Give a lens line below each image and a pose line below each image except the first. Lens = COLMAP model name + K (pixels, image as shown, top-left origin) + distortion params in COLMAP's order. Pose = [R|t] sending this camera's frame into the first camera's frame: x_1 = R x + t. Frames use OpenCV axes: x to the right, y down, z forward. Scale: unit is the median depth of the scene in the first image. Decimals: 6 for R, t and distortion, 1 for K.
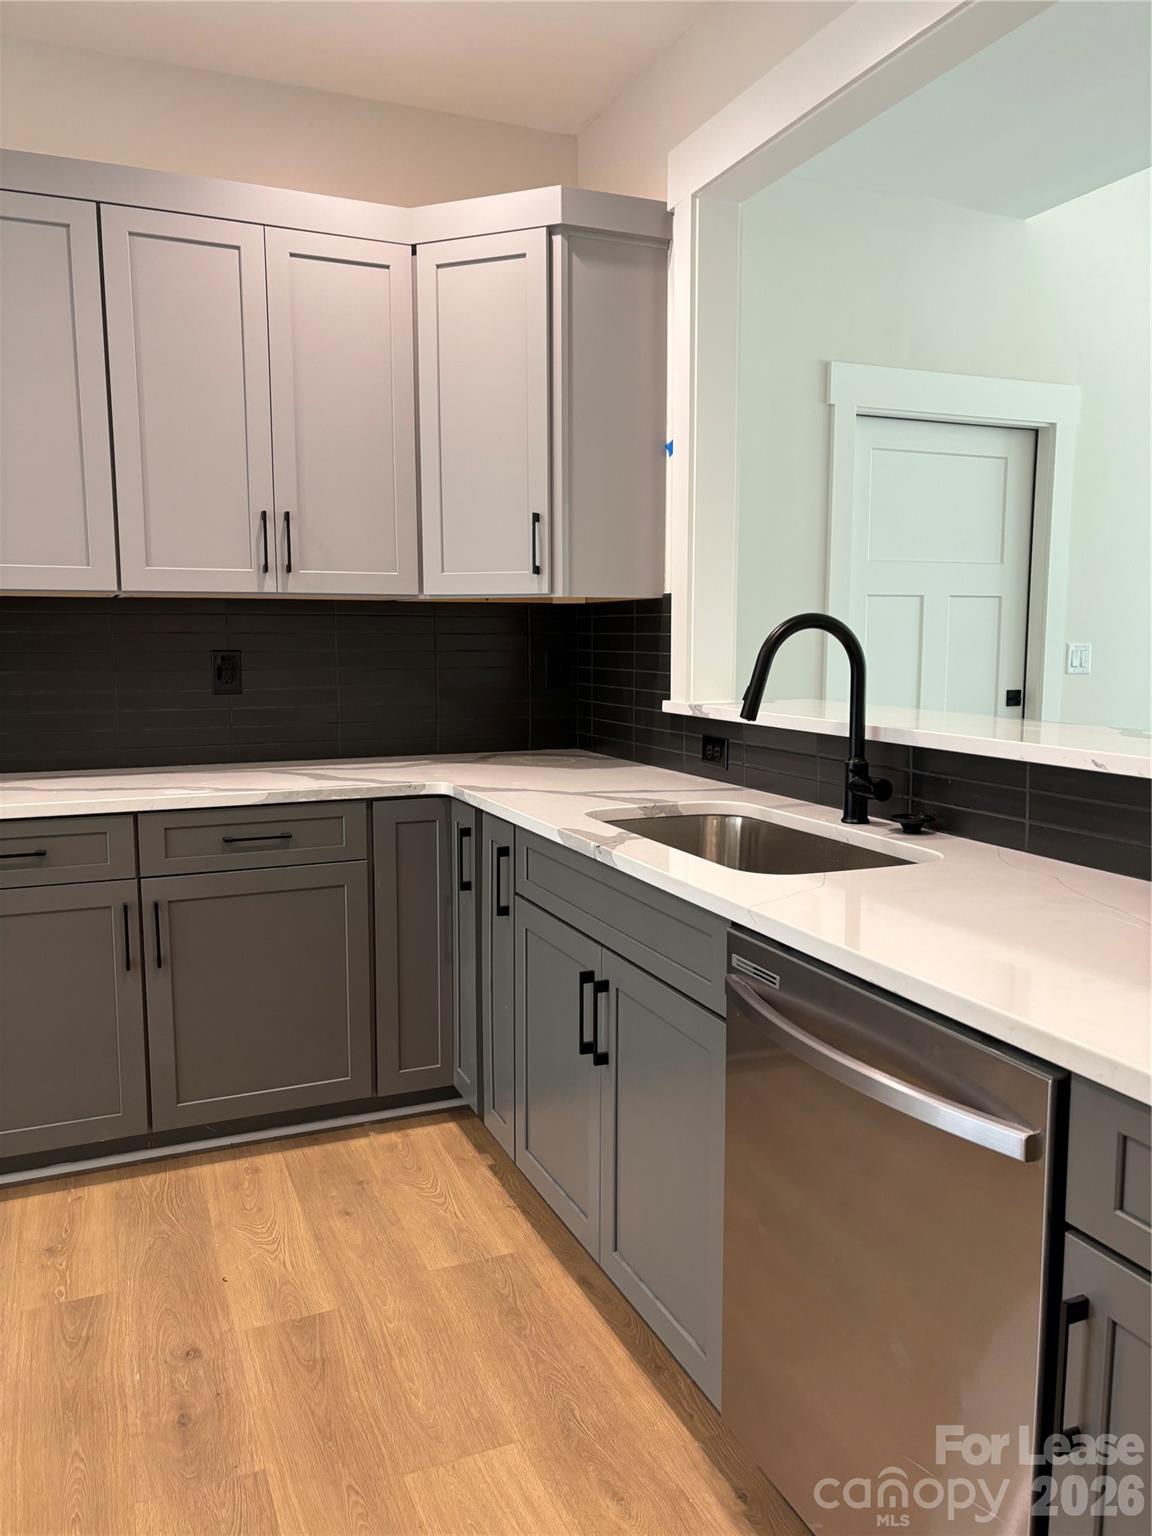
lens RADIAL K [[1159.7, 0, 576.0], [0, 1159.7, 768.0], [0, 0, 1]] dist [0.031221, -0.008496]
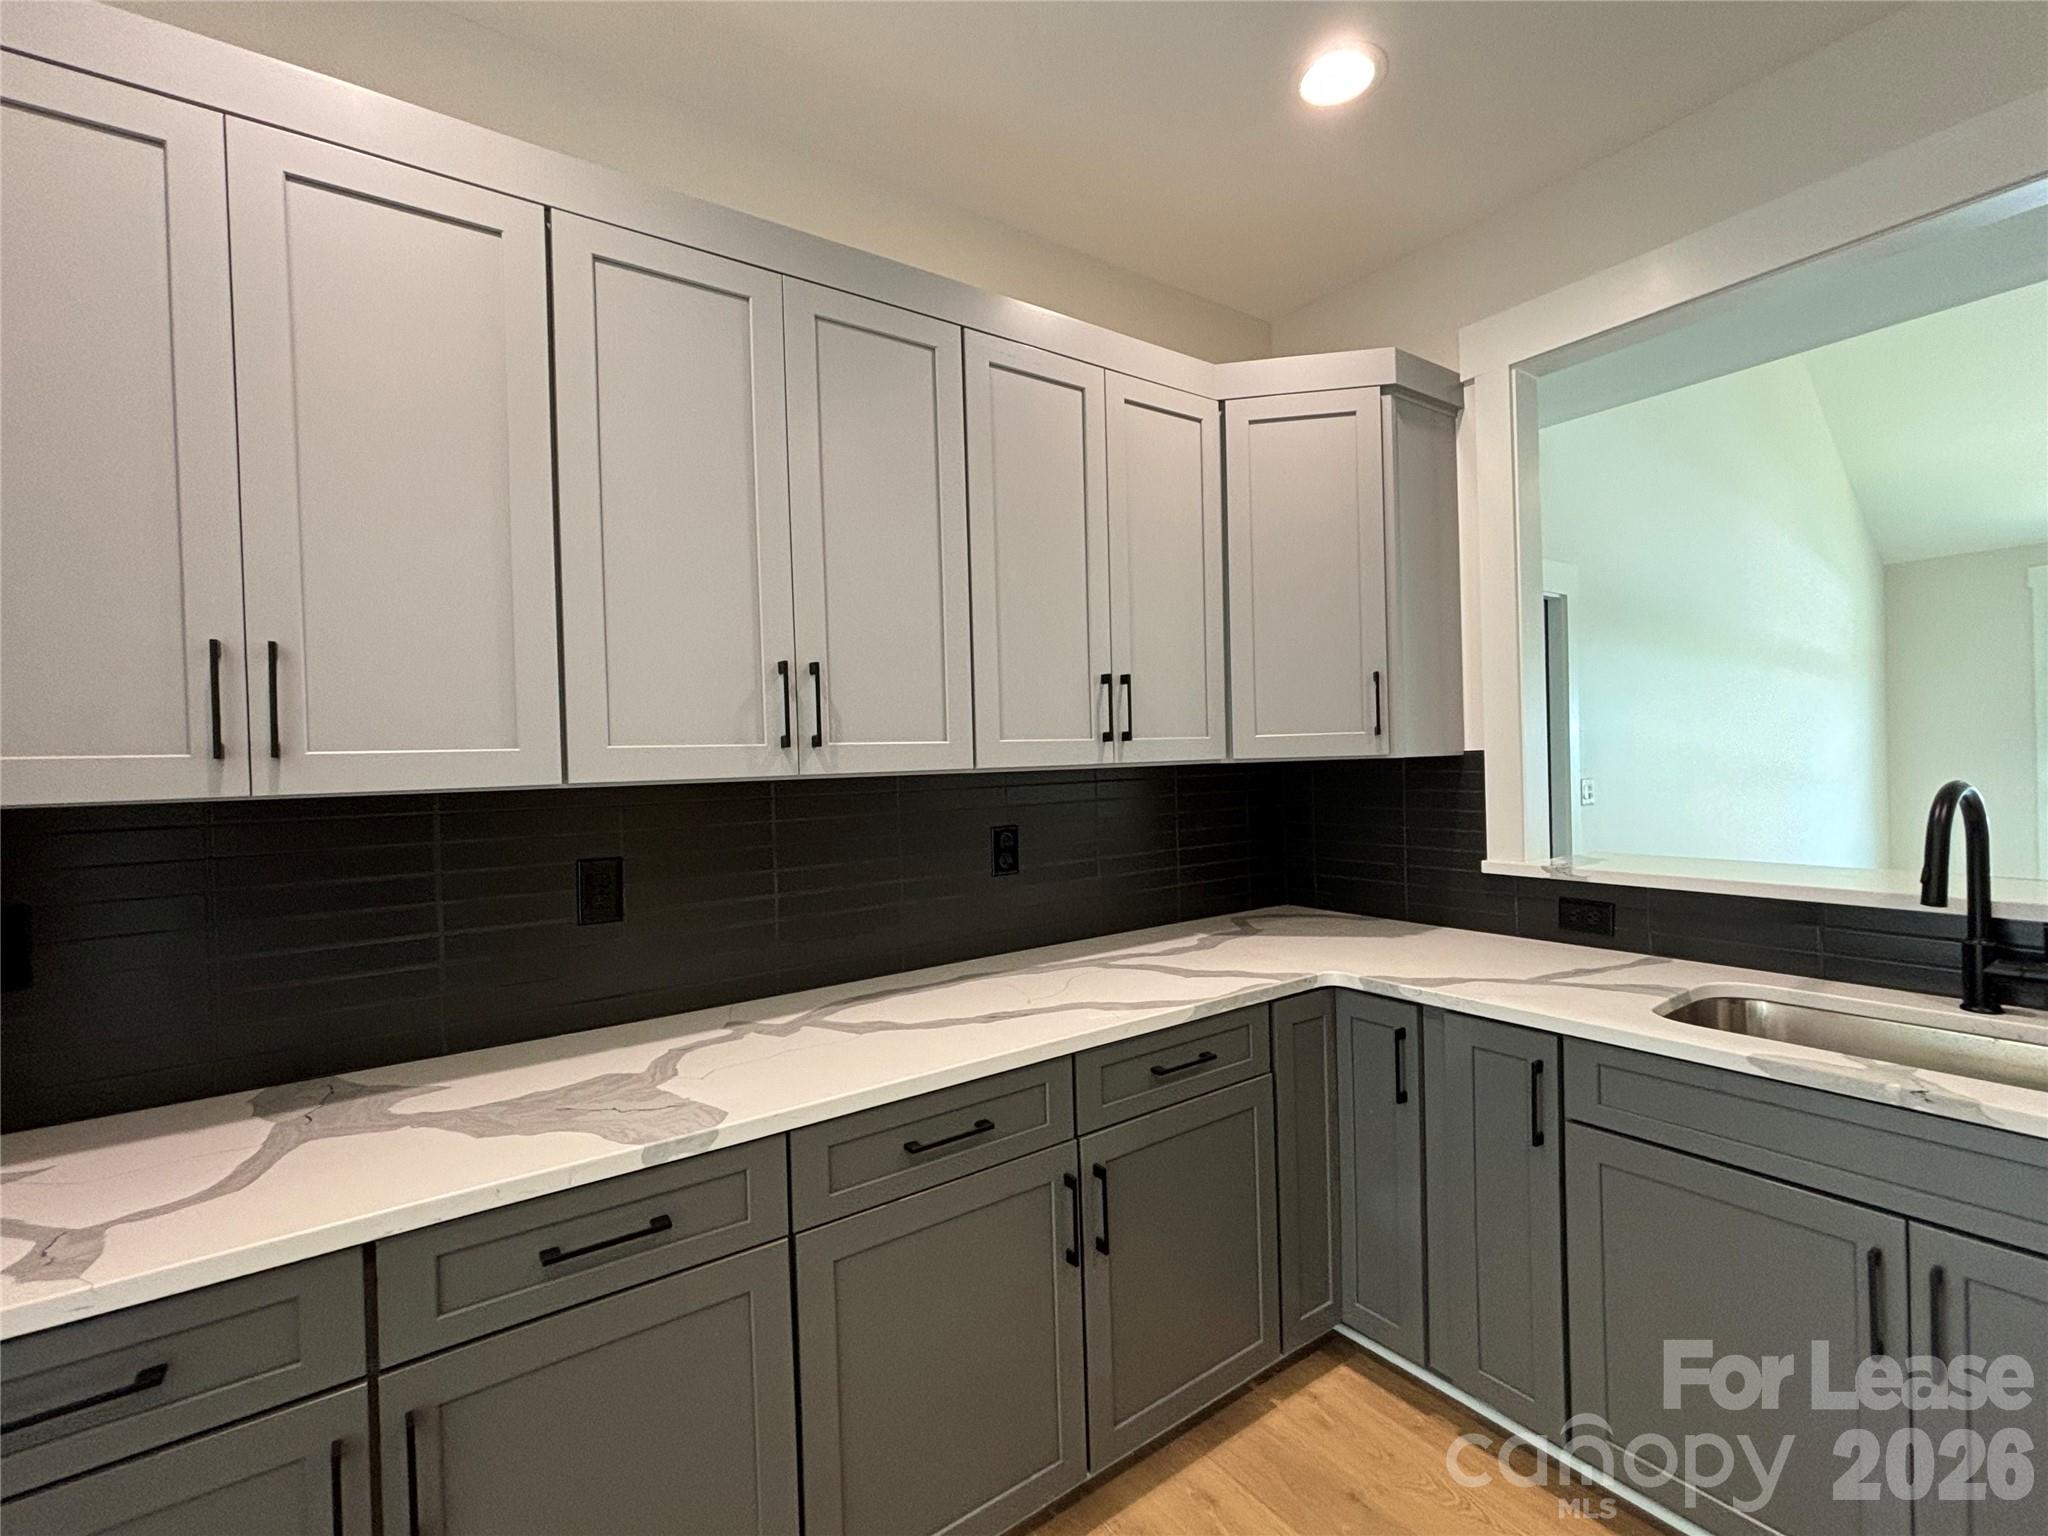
lens RADIAL K [[904.6, 0, 1022.7], [0, 904.6, 766.4], [0, 0, 1]] dist [0.002838, 0.000526]
pose [[0.978460, -0.029849, 0.204266, -0.482794], [0.052595, 0.992883, -0.106850, -0.080988], [-0.199623, 0.115292, 0.973067, 0.356438]]
